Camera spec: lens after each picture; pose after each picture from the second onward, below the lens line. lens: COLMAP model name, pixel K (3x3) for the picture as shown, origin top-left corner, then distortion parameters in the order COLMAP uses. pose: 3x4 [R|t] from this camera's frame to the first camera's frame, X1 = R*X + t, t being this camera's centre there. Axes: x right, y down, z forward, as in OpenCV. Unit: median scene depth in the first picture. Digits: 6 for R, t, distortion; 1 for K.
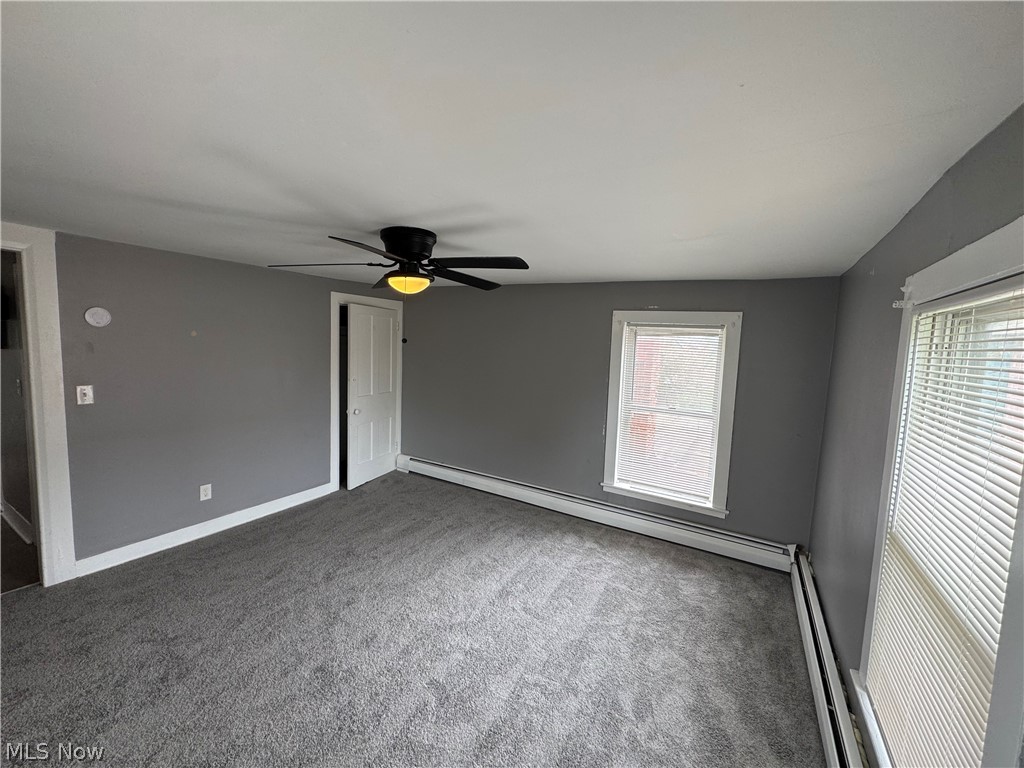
lens RADIAL K [[410.2, 0, 511.3], [0, 410.2, 380.6], [0, 0, 1]] dist [-0.003068, 0.000529]
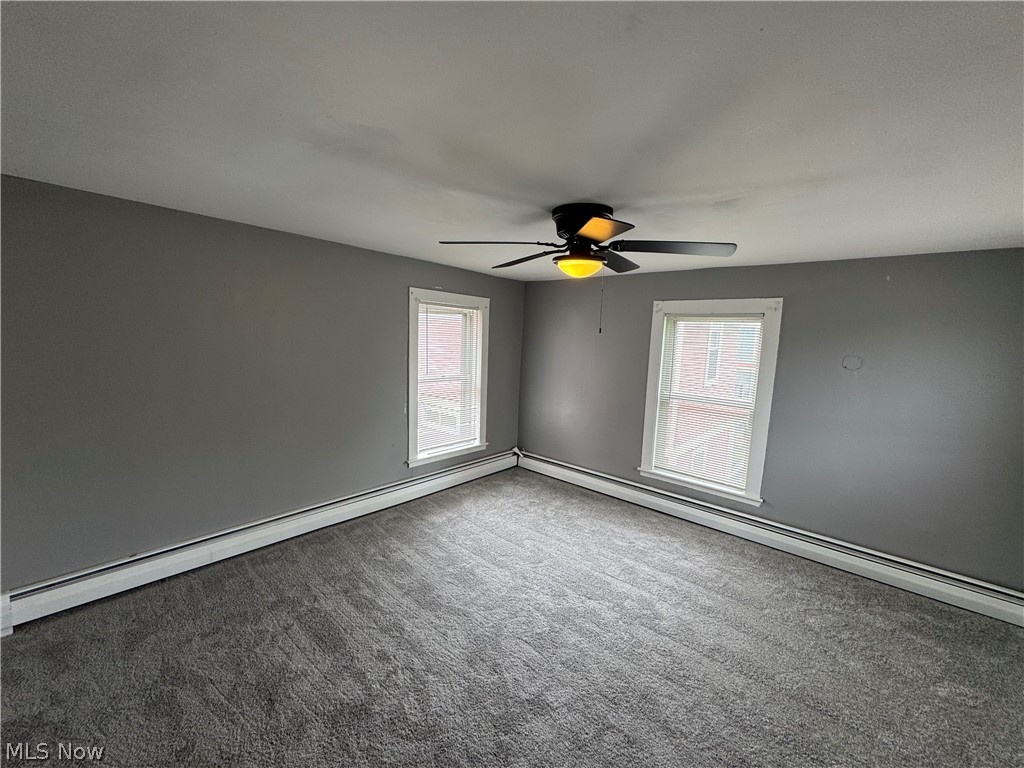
lens RADIAL K [[410.2, 0, 501.1], [0, 410.2, 384.1], [0, 0, 1]] dist [-0.003068, 0.000529]
pose [[0.206890, -0.150554, 0.966711, -0.722396], [0.072127, 0.987747, 0.138394, -0.062461], [-0.975702, 0.041093, 0.215214, 0.598864]]
